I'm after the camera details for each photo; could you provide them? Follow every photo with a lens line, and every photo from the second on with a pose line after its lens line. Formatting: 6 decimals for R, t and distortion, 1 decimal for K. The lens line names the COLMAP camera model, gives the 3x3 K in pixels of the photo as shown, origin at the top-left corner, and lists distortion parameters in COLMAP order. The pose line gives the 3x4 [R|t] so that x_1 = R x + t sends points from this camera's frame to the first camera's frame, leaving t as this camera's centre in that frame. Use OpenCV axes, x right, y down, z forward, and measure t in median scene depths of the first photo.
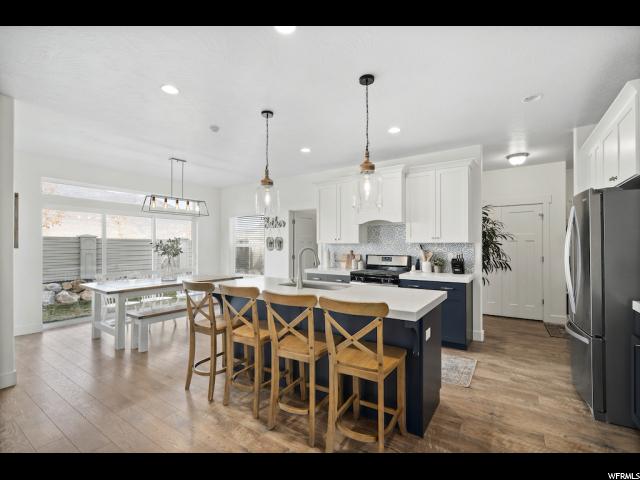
lens RADIAL K [[293.4, 0, 320.8], [0, 293.4, 248.2], [0, 0, 1]] dist [-0.000515, 0.000295]
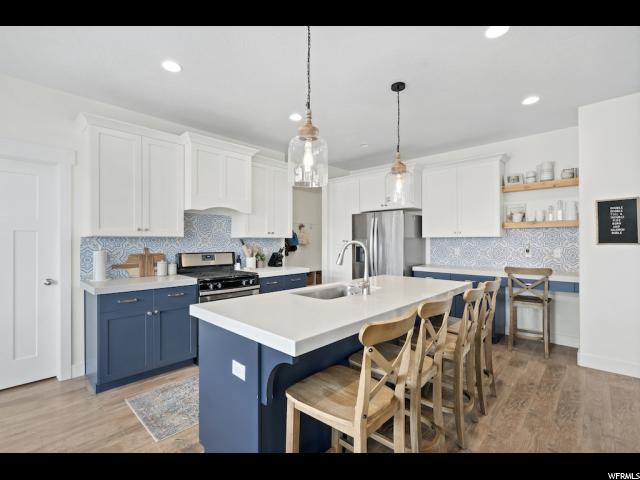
lens RADIAL K [[293.4, 0, 321.7], [0, 293.4, 241.0], [0, 0, 1]] dist [-0.000515, 0.000295]
pose [[0.158941, 0.000801, 0.987288, -0.524371], [0.002664, 0.999996, -0.001240, -0.005648], [-0.987284, 0.002828, 0.158938, 0.593557]]
